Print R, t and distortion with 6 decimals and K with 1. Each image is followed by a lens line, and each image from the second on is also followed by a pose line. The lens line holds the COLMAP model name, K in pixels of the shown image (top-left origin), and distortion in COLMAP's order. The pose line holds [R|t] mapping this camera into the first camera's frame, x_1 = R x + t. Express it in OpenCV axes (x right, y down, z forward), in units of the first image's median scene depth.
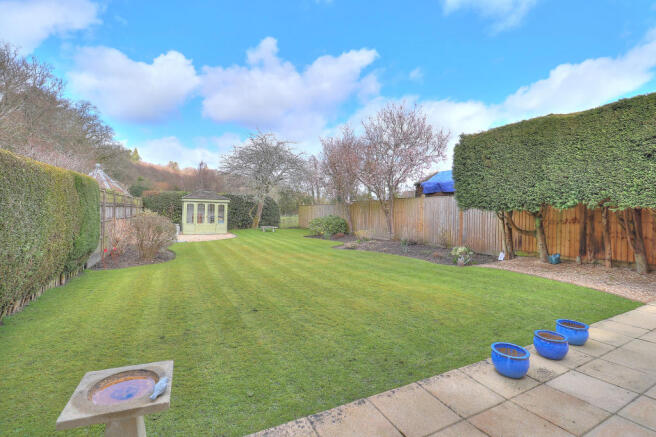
lens RADIAL K [[306.0, 0, 330.6], [0, 306.0, 209.2], [0, 0, 1]] dist [-0.000546, -0.000070]
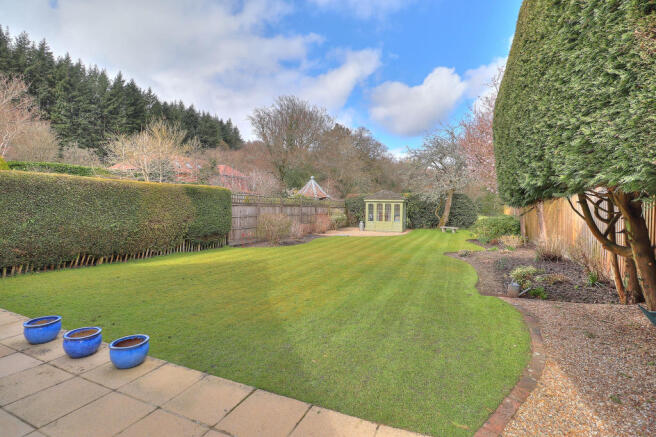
lens RADIAL K [[295.8, 0, 330.6], [0, 295.8, 210.0], [0, 0, 1]] dist [-0.043042, 0.000090]
pose [[0.670107, 0.000906, -0.742264, 0.252152], [0.001524, 0.999995, 0.002597, 0.002178], [0.742263, -0.002872, 0.670103, 0.129990]]
